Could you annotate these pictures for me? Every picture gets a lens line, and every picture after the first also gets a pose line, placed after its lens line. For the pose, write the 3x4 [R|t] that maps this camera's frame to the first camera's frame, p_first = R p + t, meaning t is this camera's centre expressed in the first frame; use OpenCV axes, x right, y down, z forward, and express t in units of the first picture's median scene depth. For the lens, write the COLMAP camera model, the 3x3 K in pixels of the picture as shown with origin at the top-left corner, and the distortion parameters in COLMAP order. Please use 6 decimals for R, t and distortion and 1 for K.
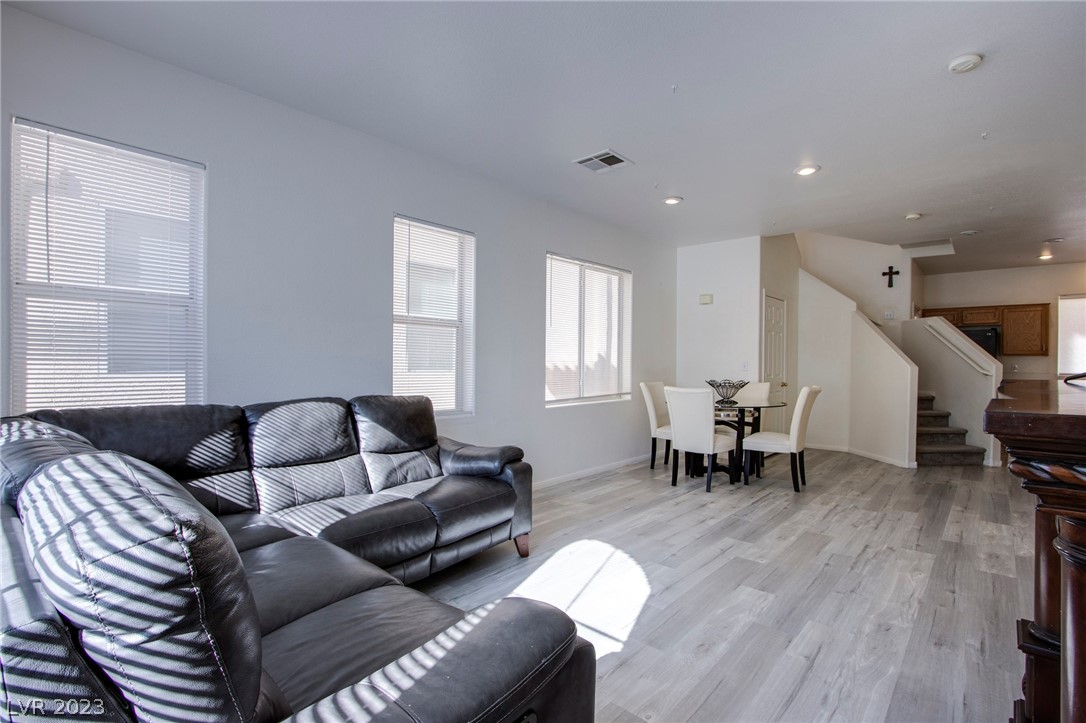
lens RADIAL K [[504.2, 0, 541.3], [0, 504.2, 368.2], [0, 0, 1]] dist [-0.022304, 0.004398]
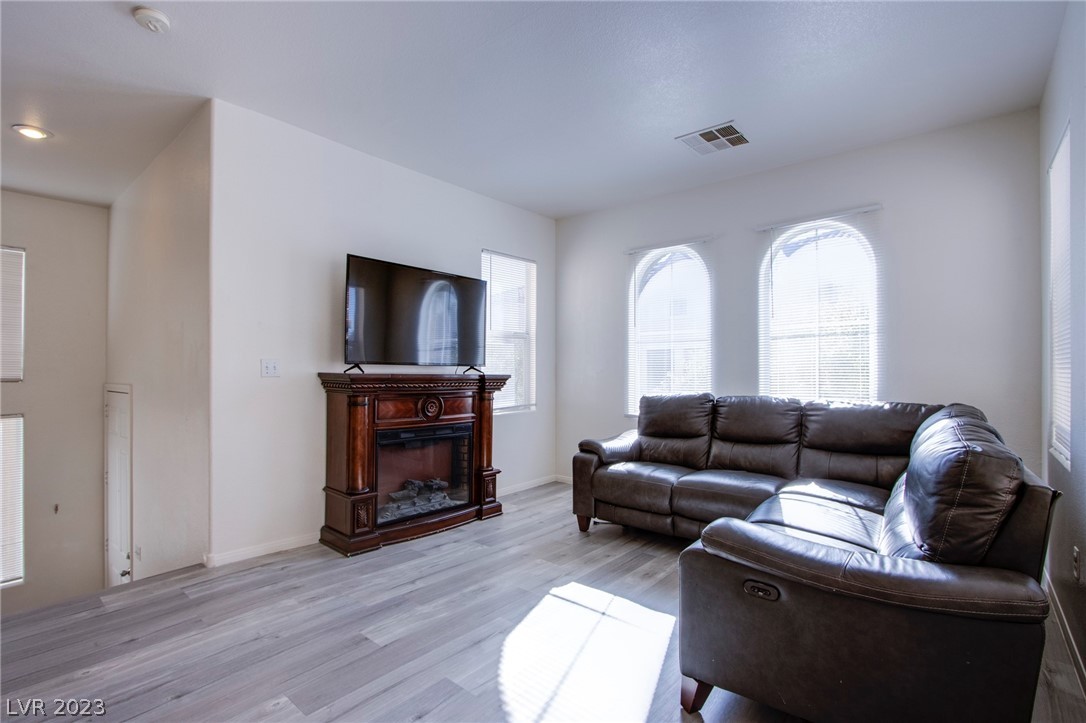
lens RADIAL K [[504.2, 0, 538.3], [0, 504.2, 358.5], [0, 0, 1]] dist [-0.022304, 0.004398]
pose [[-0.999650, -0.009218, -0.024779, 0.088895], [-0.008988, 0.999916, -0.009353, -0.006186], [0.024863, -0.009127, -0.999649, 0.898522]]
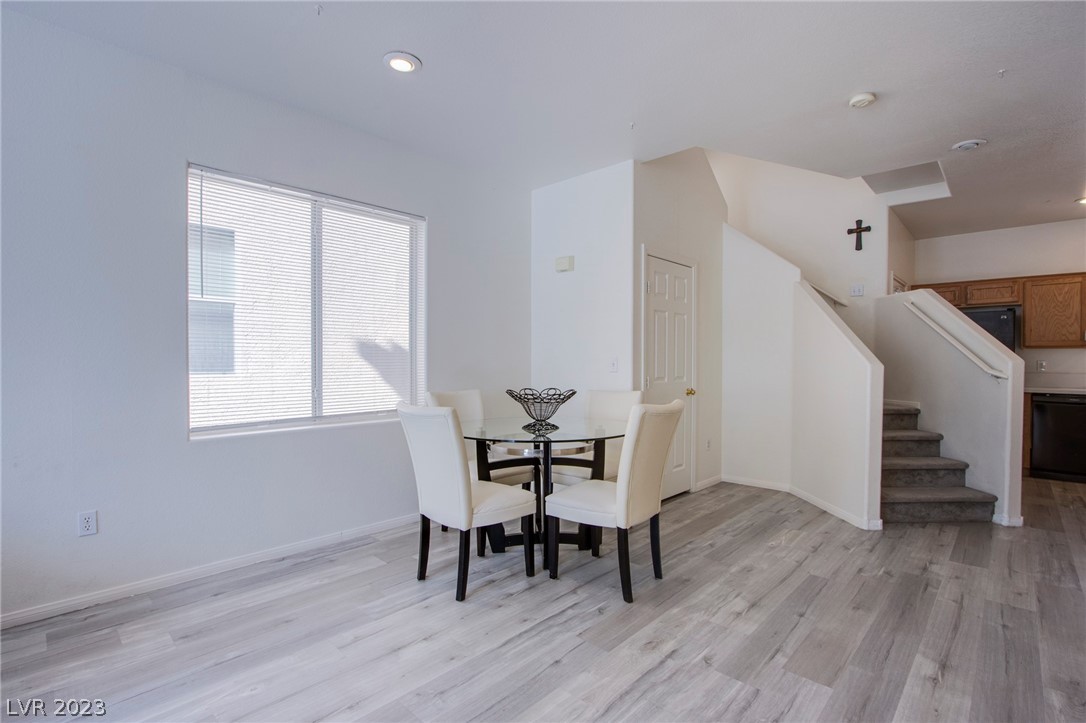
lens RADIAL K [[504.2, 0, 536.7], [0, 504.2, 374.1], [0, 0, 1]] dist [-0.022304, 0.004398]
pose [[0.999706, -0.003836, -0.023925, 0.374292], [0.004136, 0.999913, 0.012498, -0.001264], [0.023875, -0.012593, 0.999636, 0.410362]]
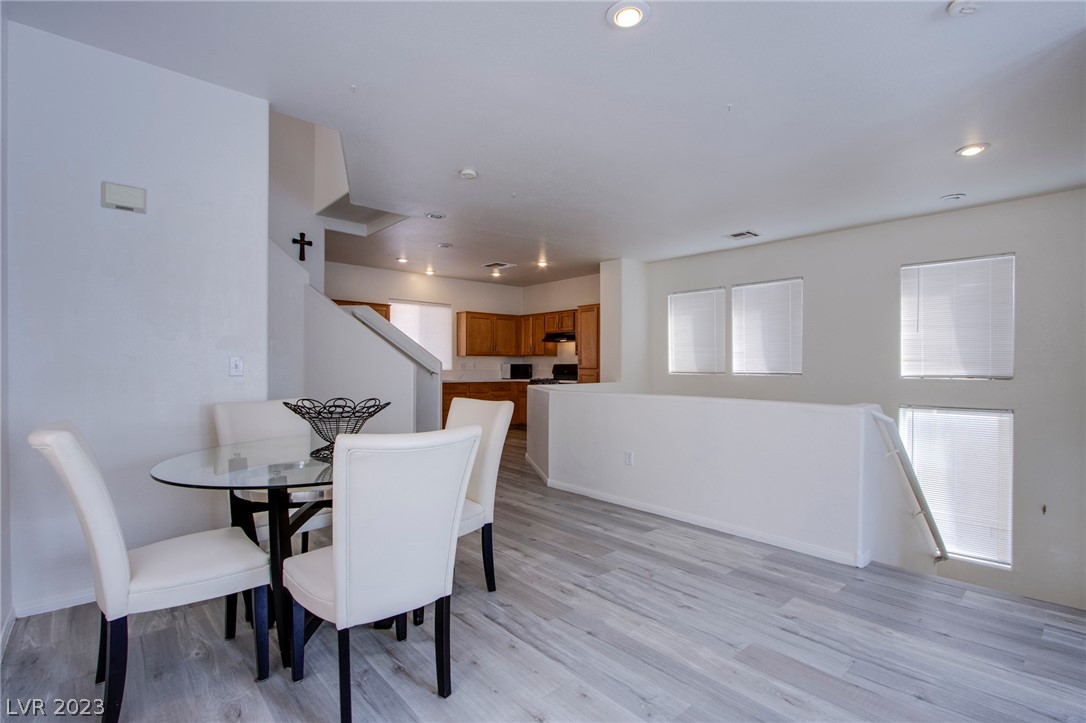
lens RADIAL K [[504.2, 0, 546.9], [0, 504.2, 364.2], [0, 0, 1]] dist [-0.022304, 0.004398]
pose [[0.098309, -0.005397, 0.995141, -0.031318], [0.009031, 0.999949, 0.004531, -0.006150], [-0.995115, 0.008542, 0.098353, 0.771097]]
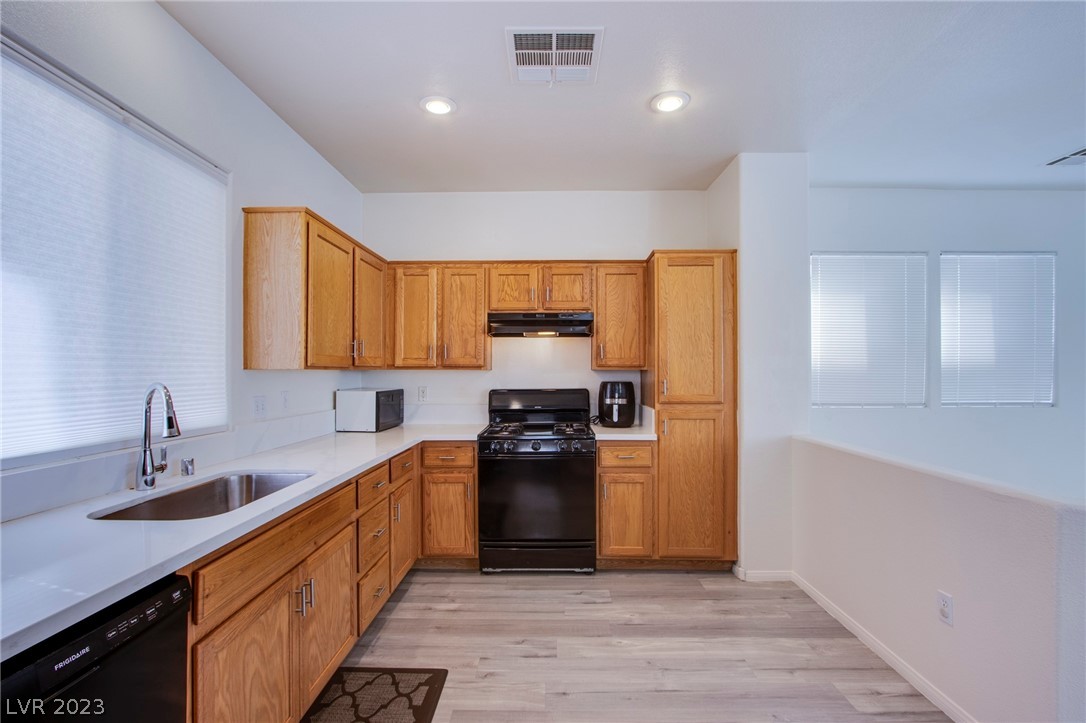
lens RADIAL K [[504.2, 0, 543.2], [0, 504.2, 364.0], [0, 0, 1]] dist [-0.022304, 0.004398]
pose [[-0.659427, 0.003404, 0.751761, 1.126914], [0.003217, 0.999993, -0.001706, -0.033174], [-0.751762, 0.001293, -0.659434, 1.339442]]
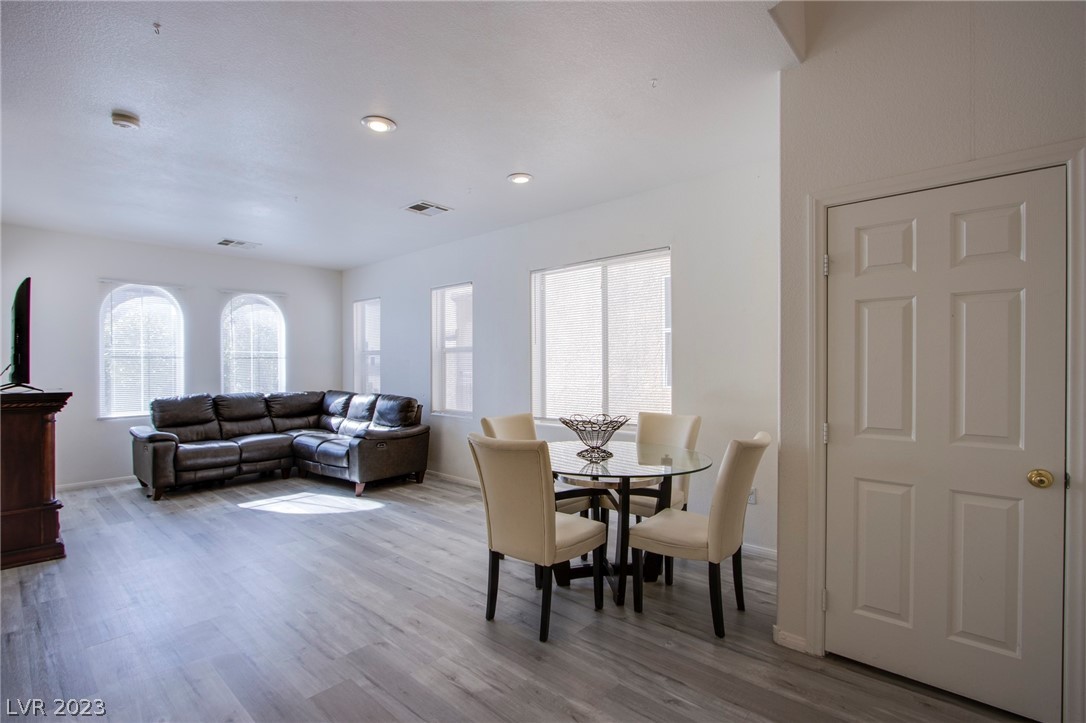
lens RADIAL K [[504.2, 0, 540.3], [0, 504.2, 358.7], [0, 0, 1]] dist [-0.022304, 0.004398]
pose [[0.006431, -0.018660, -0.999805, 0.944261], [-0.010401, 0.999771, -0.018726, -0.030922], [0.999925, 0.010519, 0.006236, 0.918203]]
